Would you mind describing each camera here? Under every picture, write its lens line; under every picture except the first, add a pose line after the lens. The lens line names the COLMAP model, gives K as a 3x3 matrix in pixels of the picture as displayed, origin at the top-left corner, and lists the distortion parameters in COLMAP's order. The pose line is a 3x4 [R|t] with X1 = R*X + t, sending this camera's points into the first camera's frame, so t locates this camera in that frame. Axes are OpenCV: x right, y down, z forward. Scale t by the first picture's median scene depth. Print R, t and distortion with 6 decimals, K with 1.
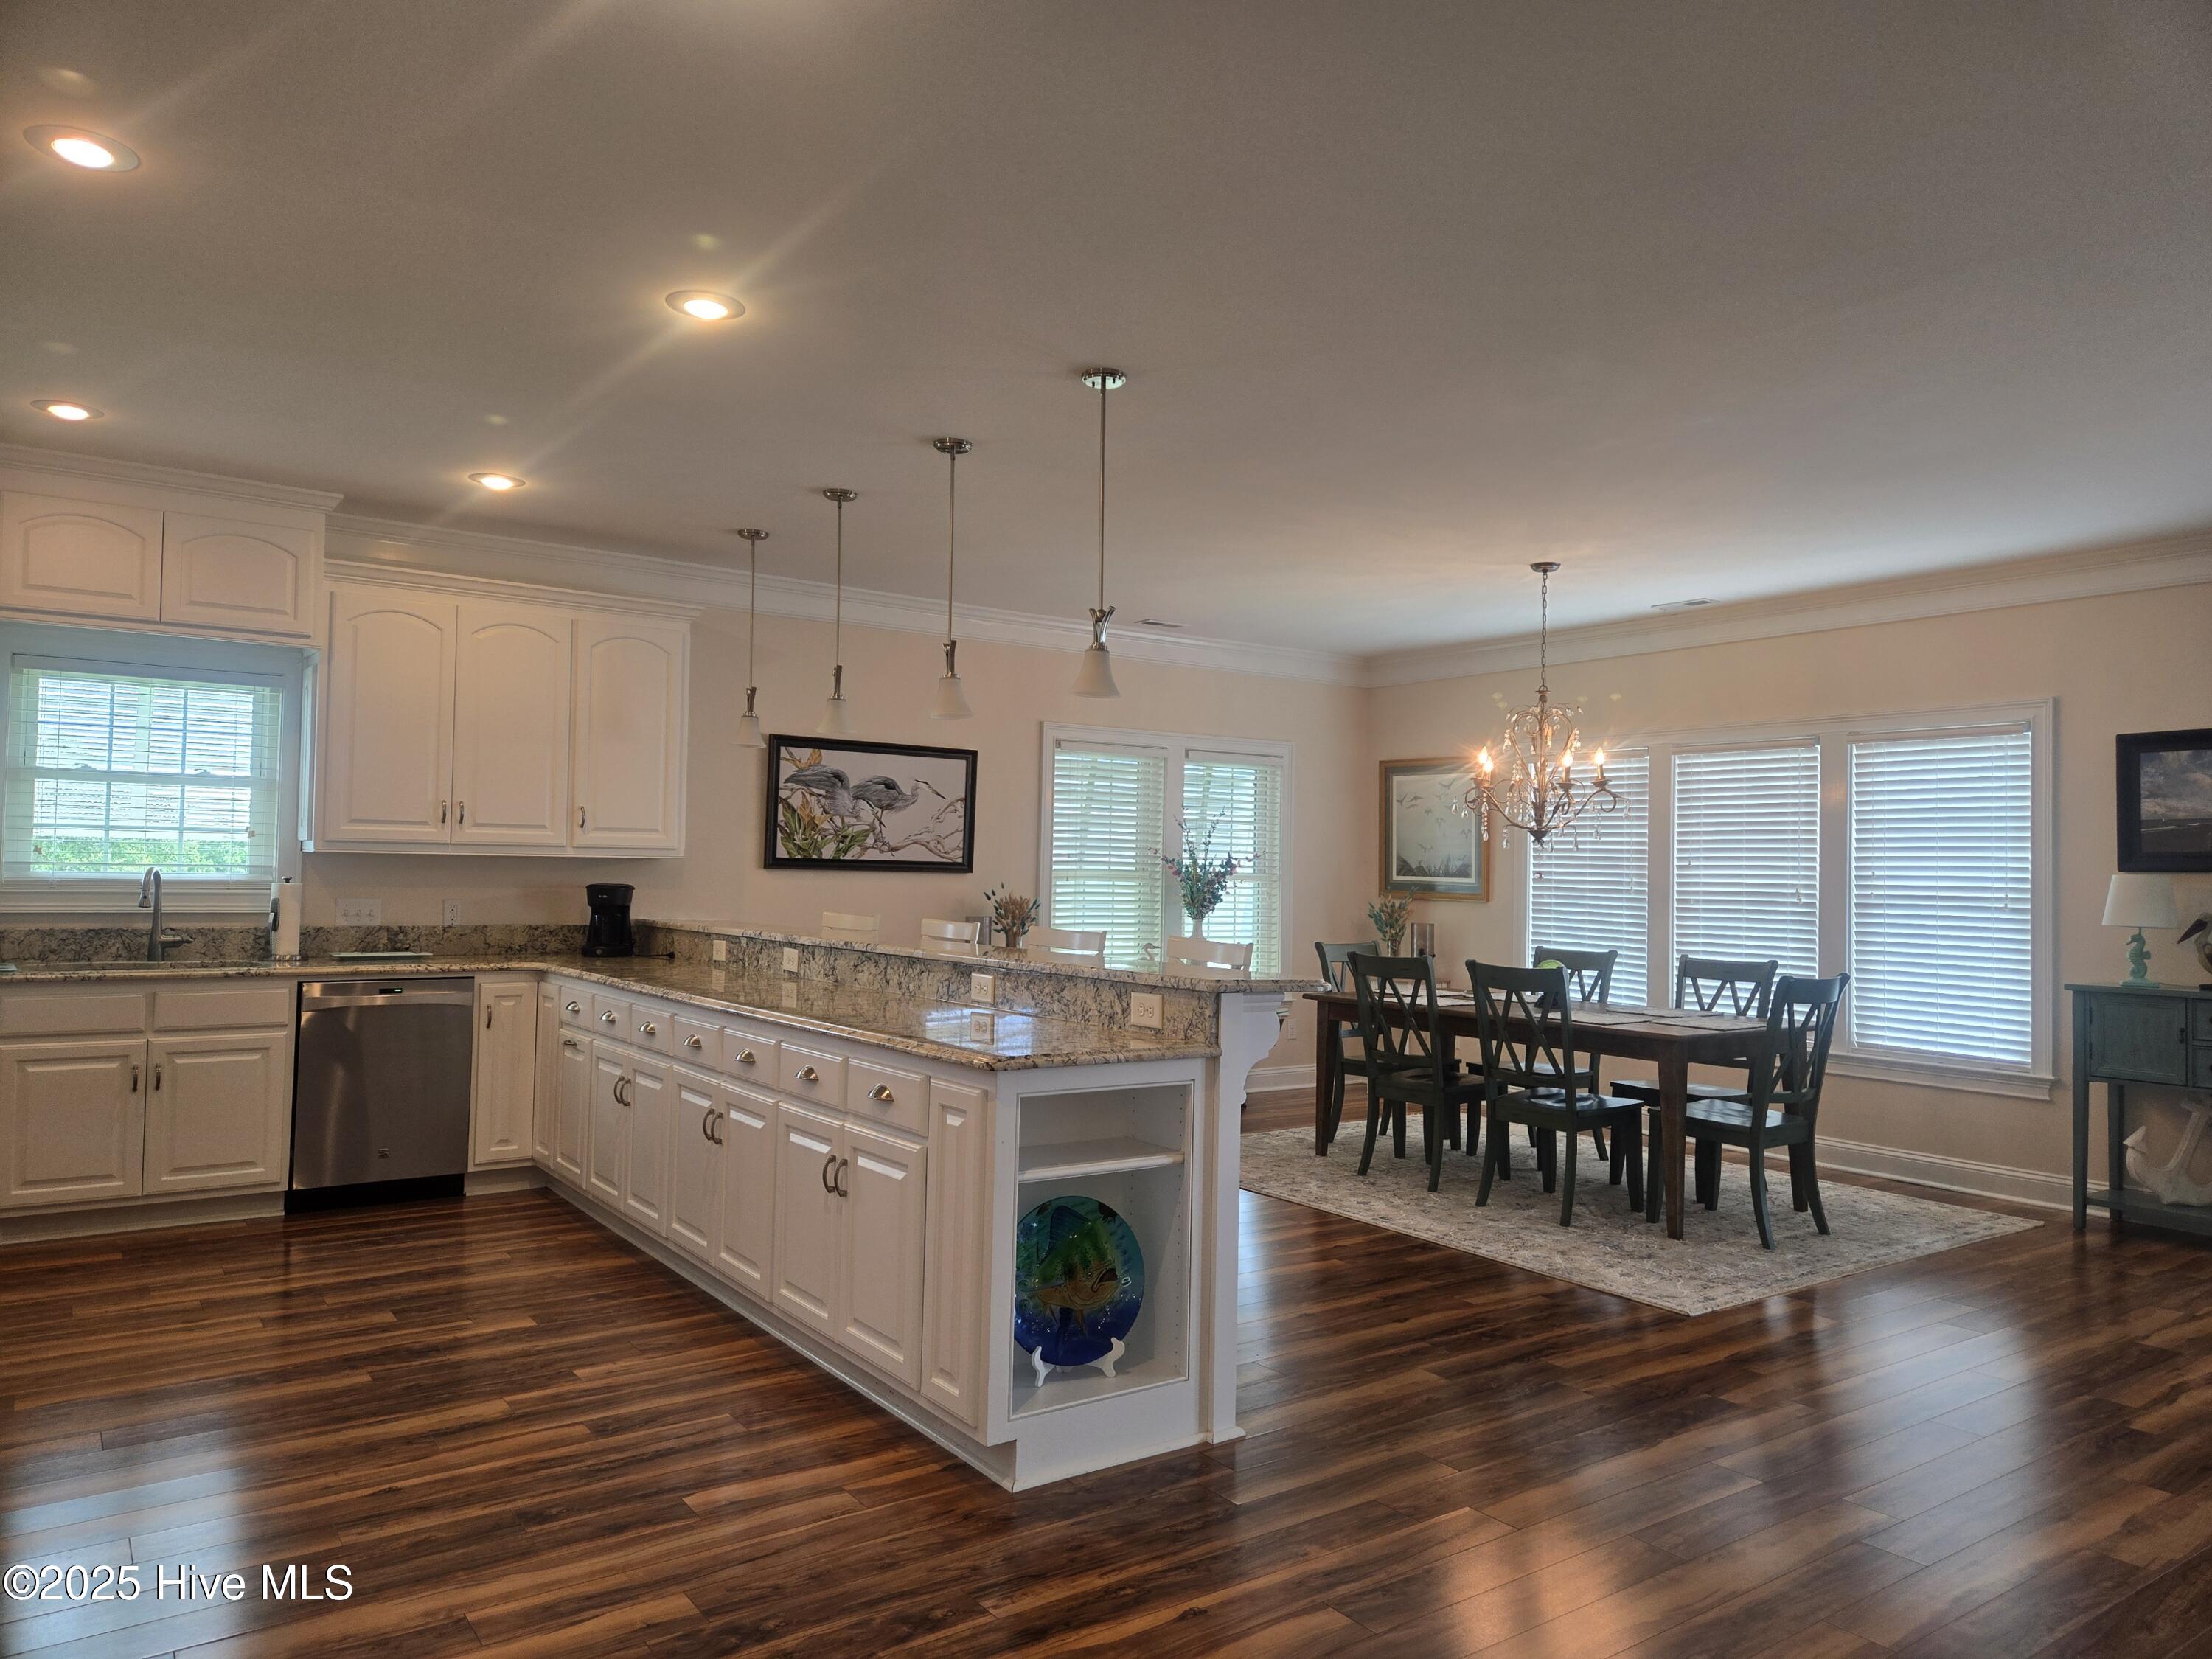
lens RADIAL K [[1472.6, 0, 1118.8], [0, 1472.6, 834.1], [0, 0, 1]] dist [0.090887, -0.077729]
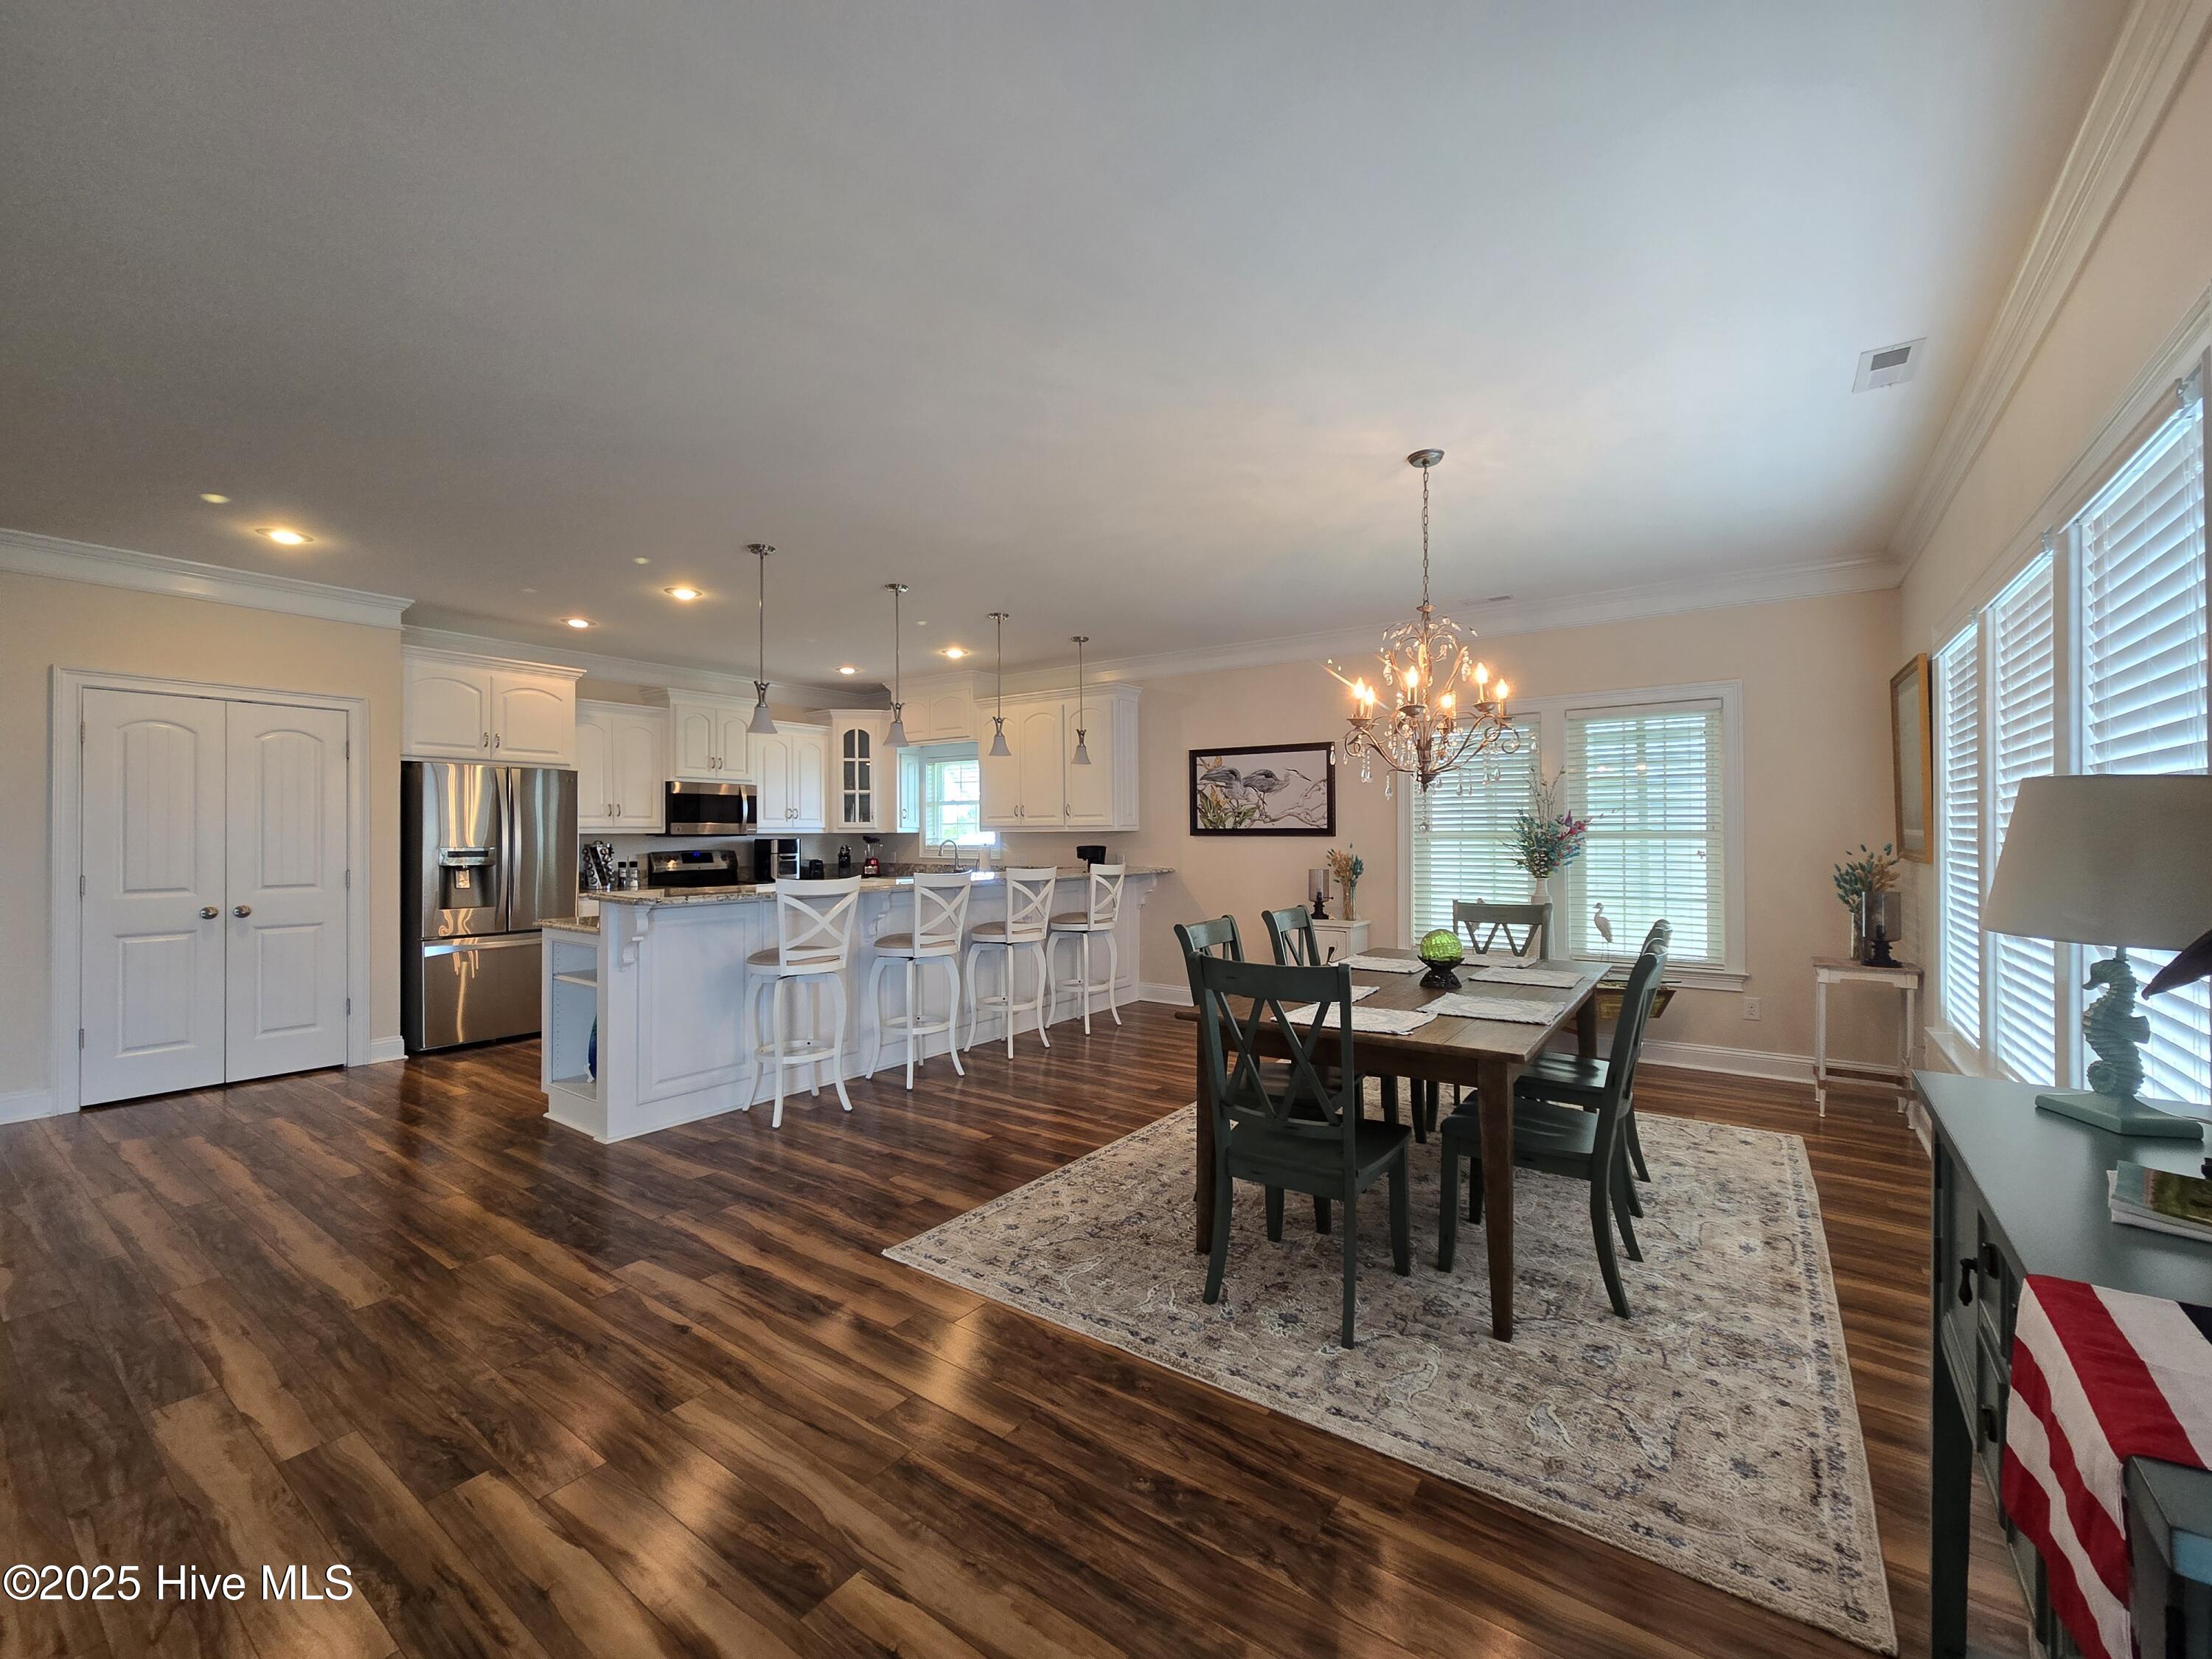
lens RADIAL K [[910.2, 0, 1094.3], [0, 910.2, 834.8], [0, 0, 1]] dist [0.015837, -0.000049]
pose [[0.307140, -0.019418, -0.951466, 0.740361], [0.032151, 0.999433, -0.010018, 0.032554], [0.951121, -0.027514, 0.307590, 0.686361]]
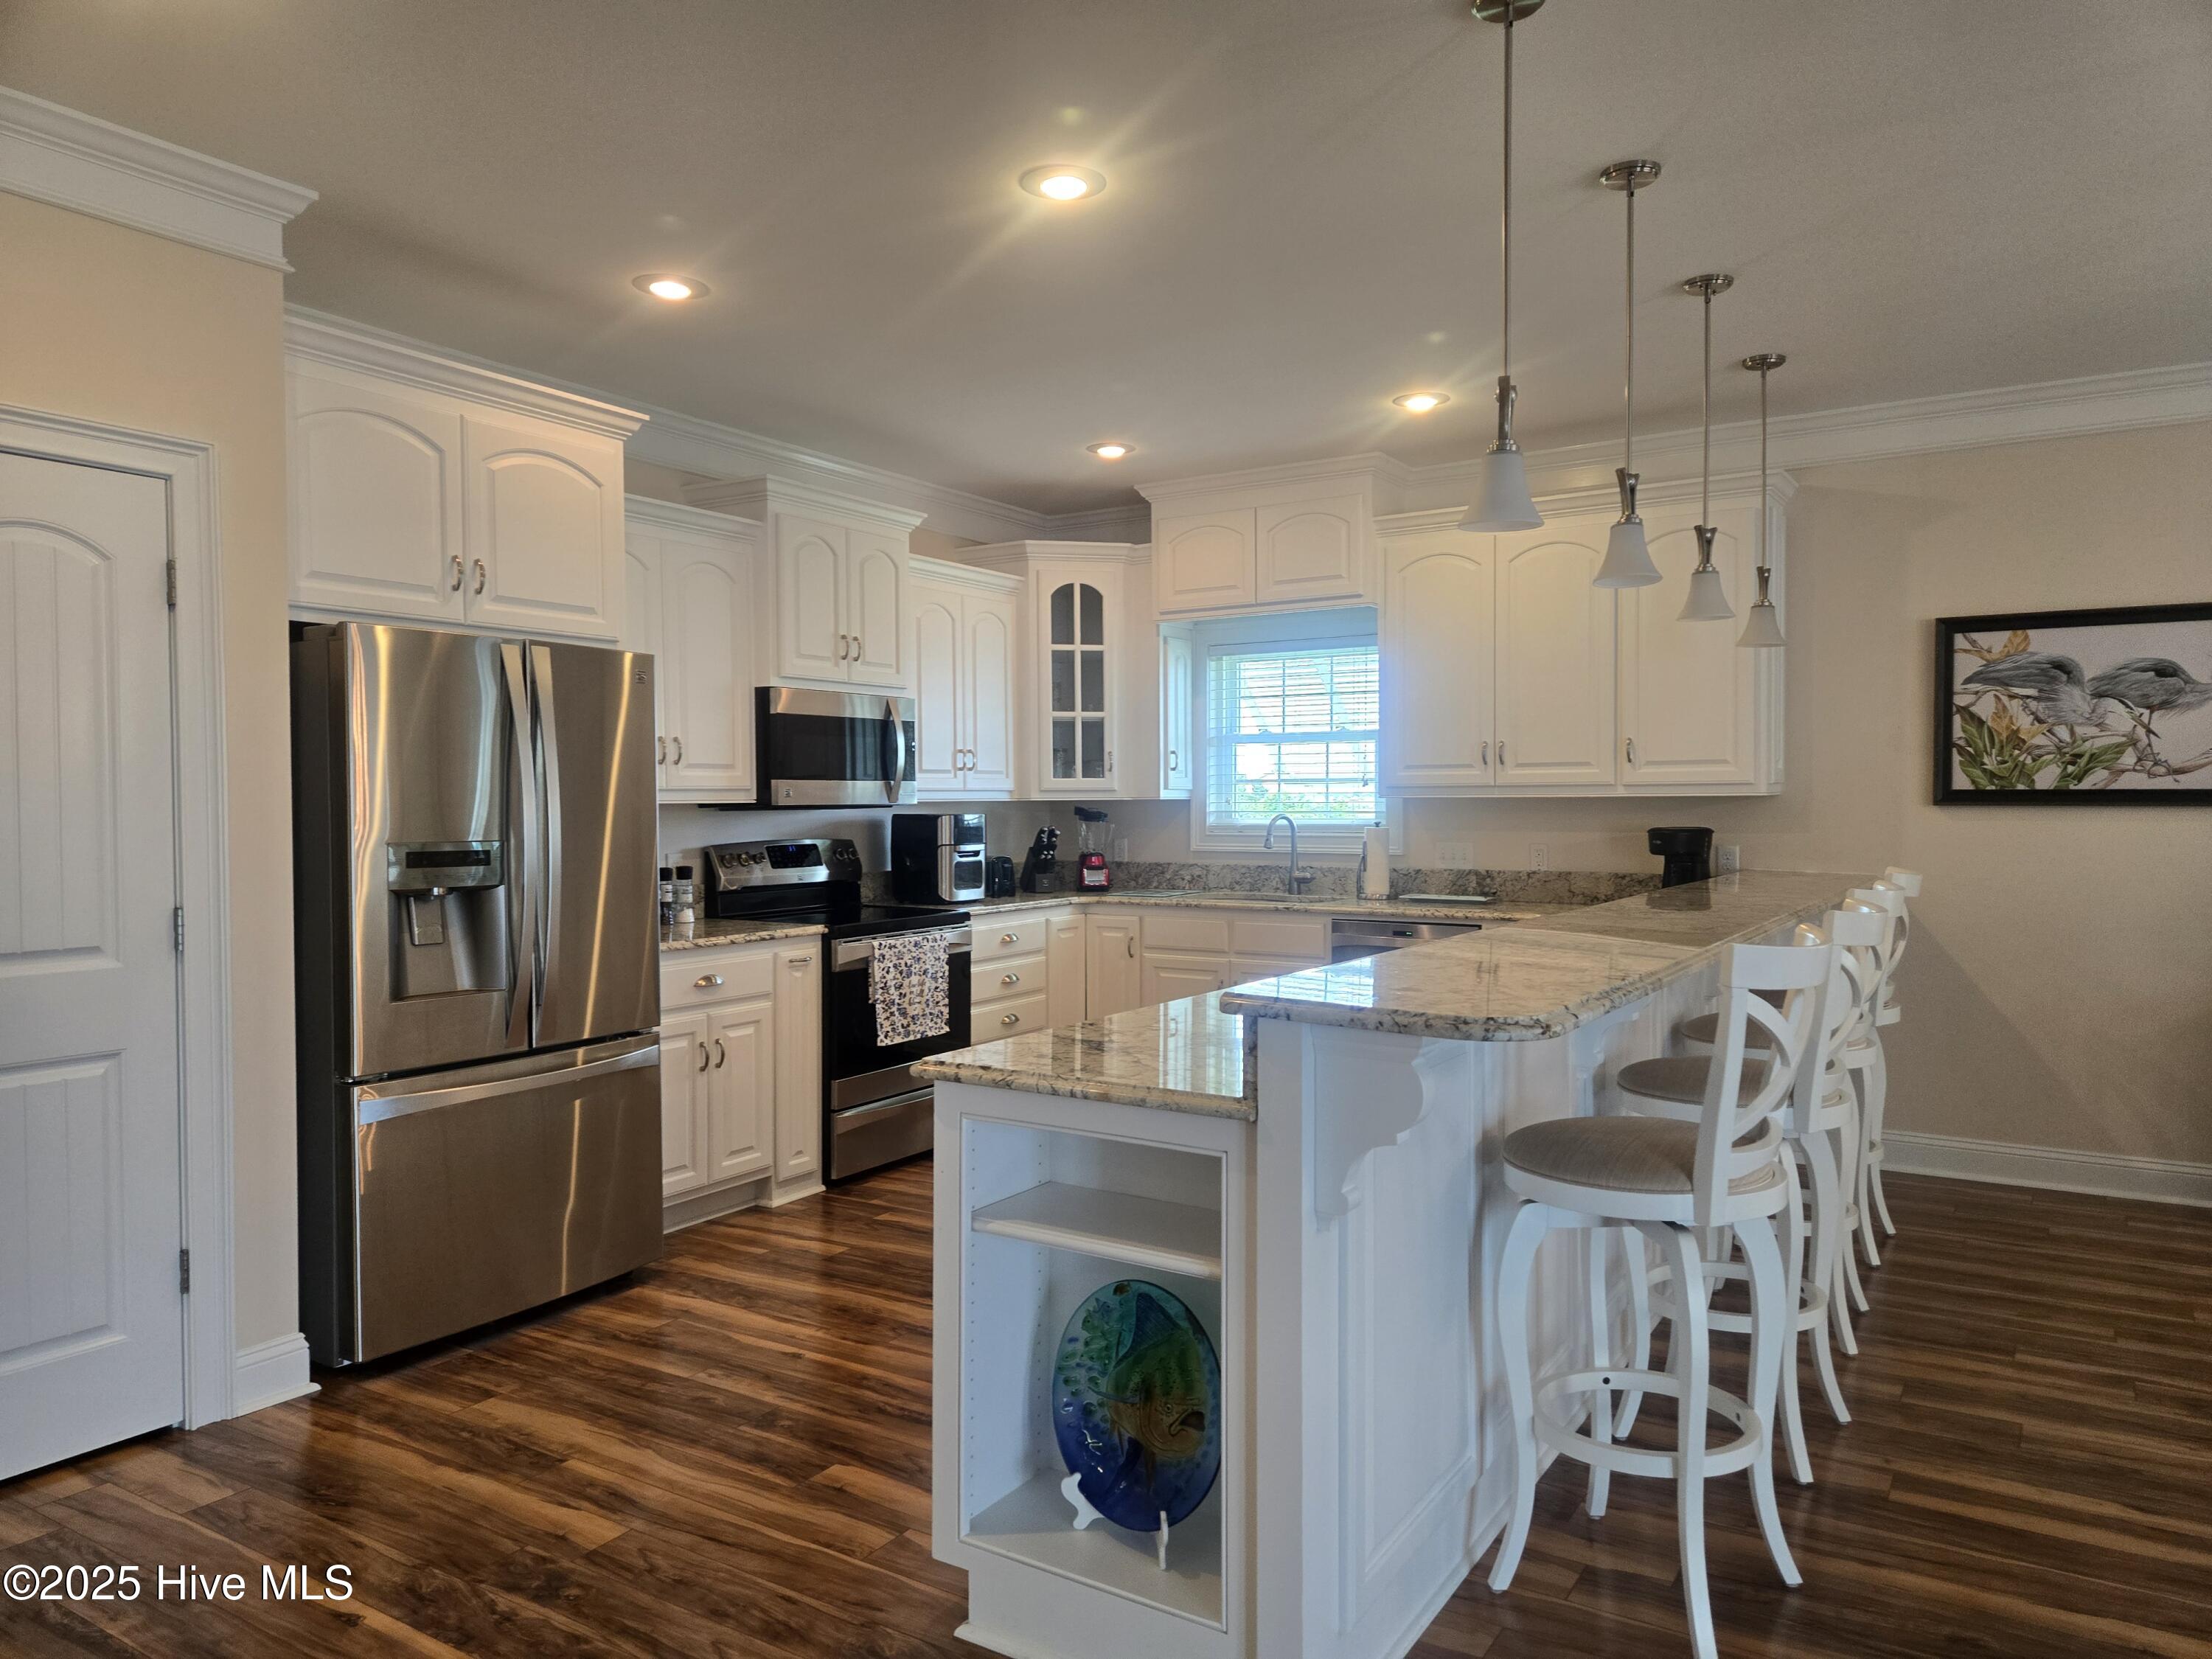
lens RADIAL K [[1472.6, 0, 1118.8], [0, 1472.6, 834.1], [0, 0, 1]] dist [0.090887, -0.077729]
pose [[0.378006, 0.002055, -0.925801, 0.330588], [0.035247, 0.999241, 0.016609, 0.012467], [0.925132, -0.038910, 0.377647, 0.401076]]
